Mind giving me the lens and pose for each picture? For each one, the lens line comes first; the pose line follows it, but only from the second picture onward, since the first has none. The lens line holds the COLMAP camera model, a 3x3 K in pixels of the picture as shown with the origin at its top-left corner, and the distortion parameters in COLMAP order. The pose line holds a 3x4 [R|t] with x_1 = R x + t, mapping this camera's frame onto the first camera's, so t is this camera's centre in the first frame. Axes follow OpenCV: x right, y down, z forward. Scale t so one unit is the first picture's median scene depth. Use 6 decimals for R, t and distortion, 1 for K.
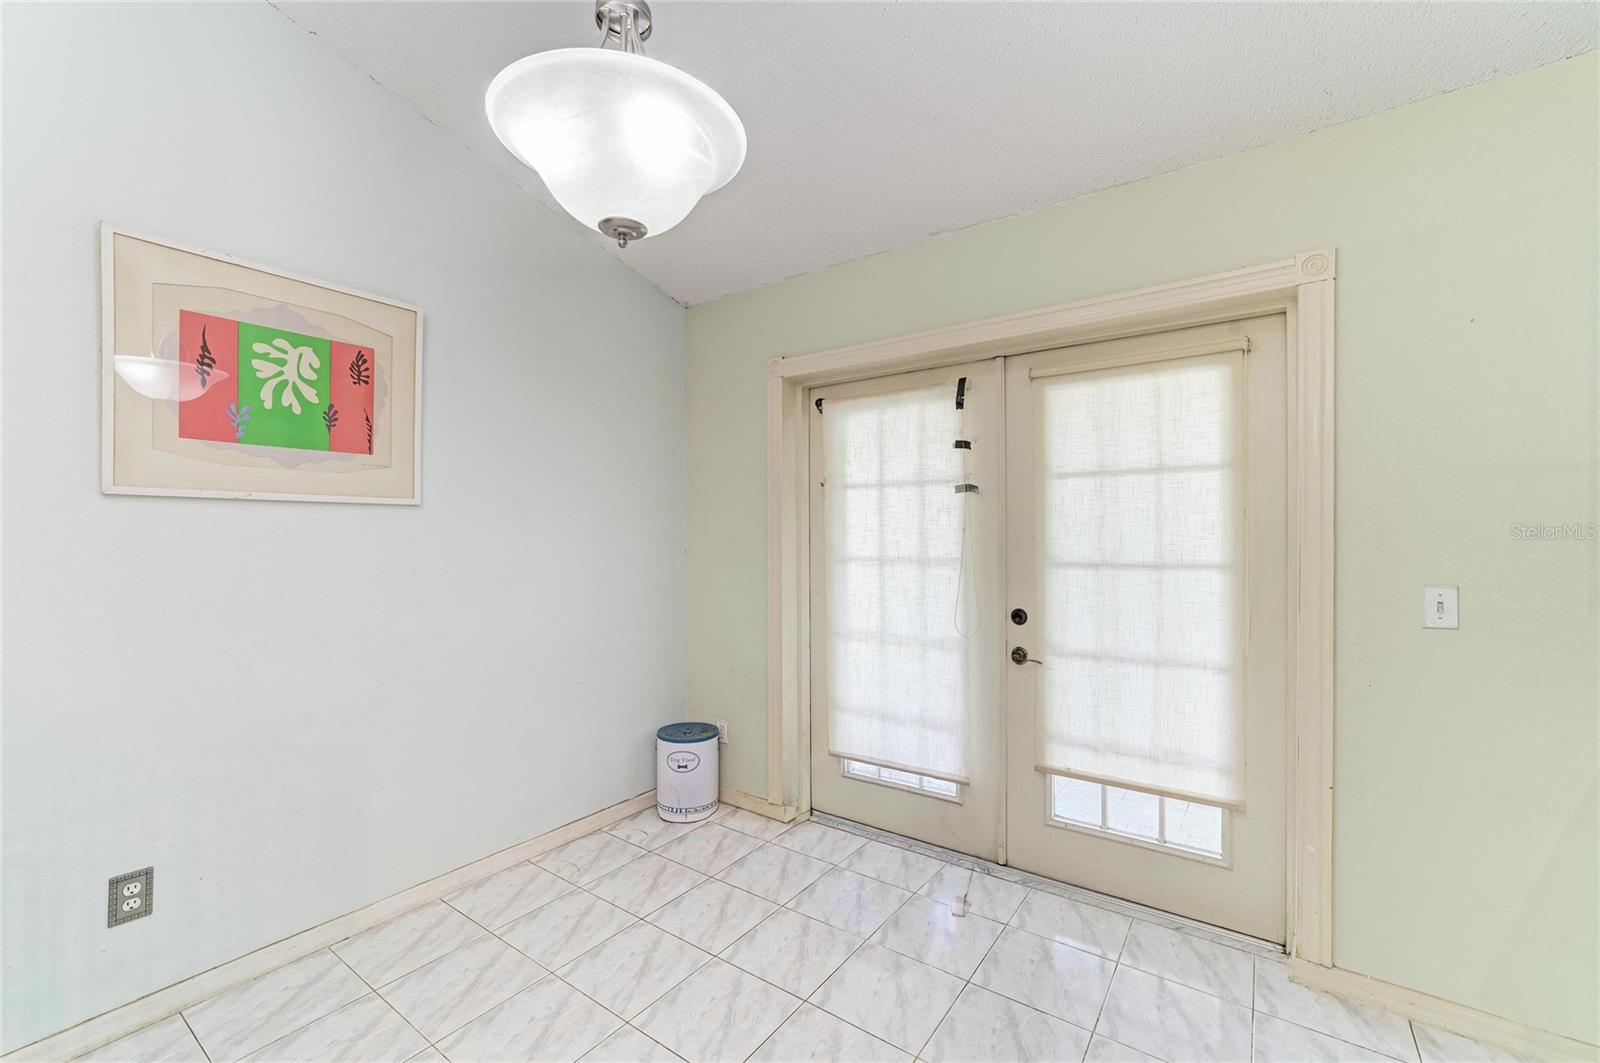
lens RADIAL K [[626.3, 0, 802.3], [0, 626.3, 535.6], [0, 0, 1]] dist [-0.006753, 0.003258]
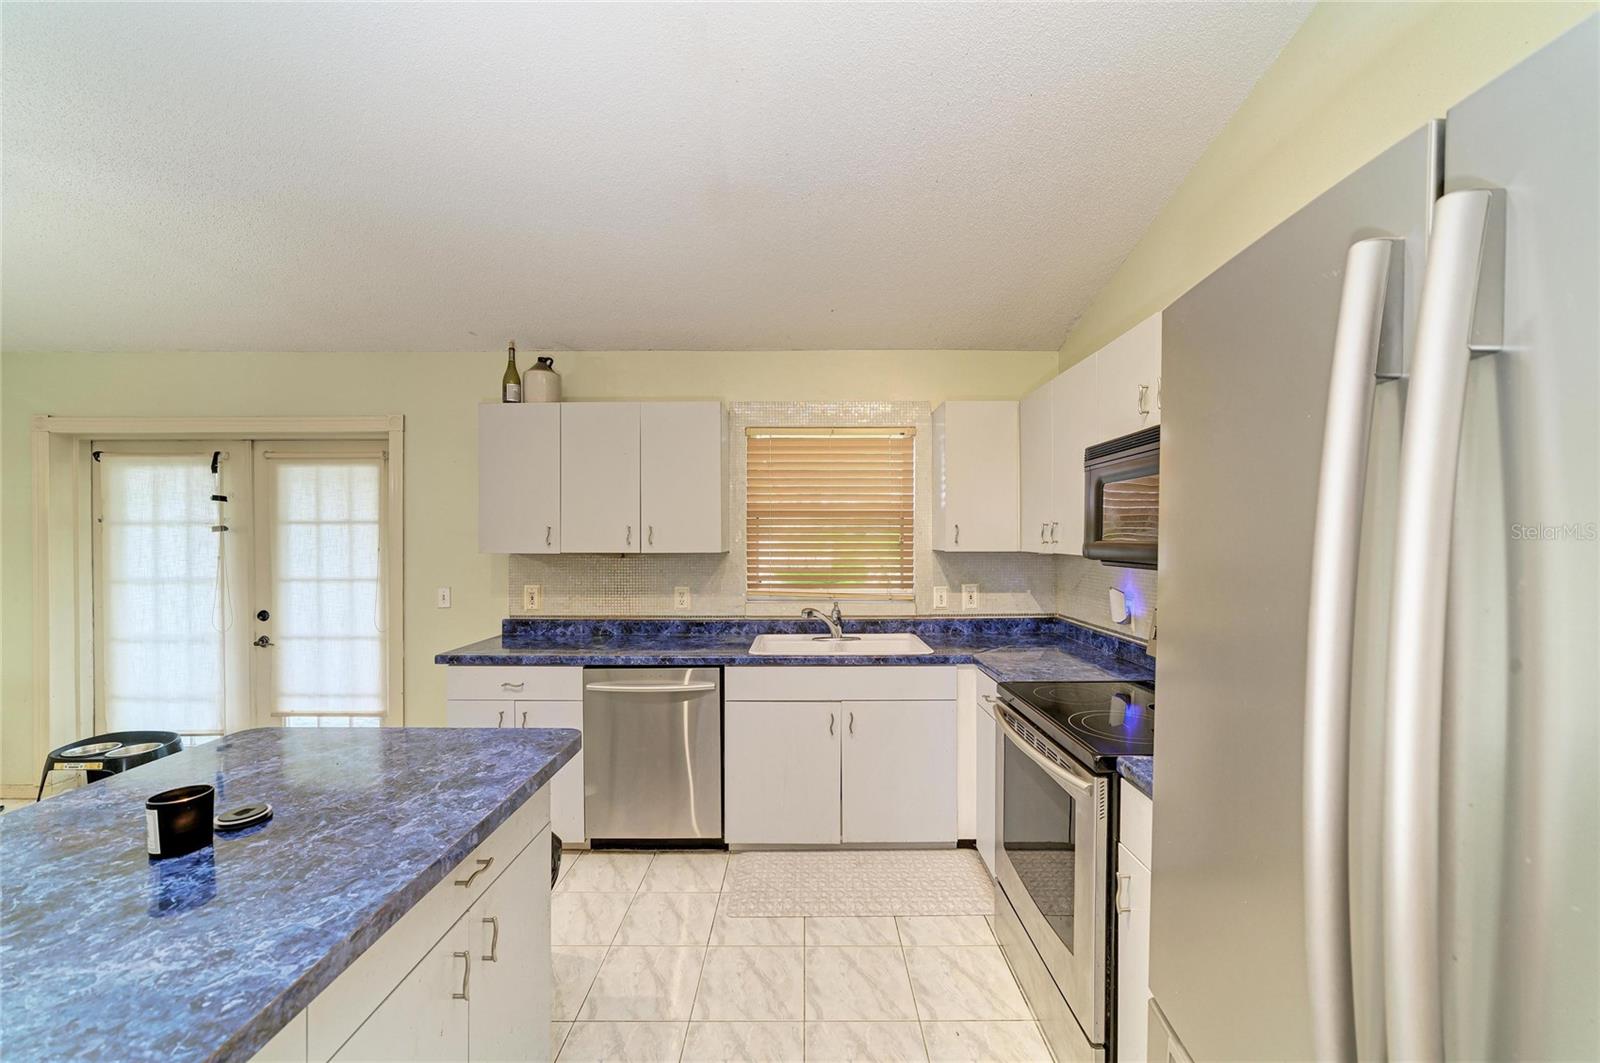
lens RADIAL K [[626.3, 0, 801.2], [0, 626.3, 556.8], [0, 0, 1]] dist [-0.006753, 0.003258]
pose [[0.826977, 0.005613, 0.562208, 0.535393], [0.000009, 0.999950, -0.009996, 0.003206], [-0.562236, 0.008272, 0.826935, -0.896503]]
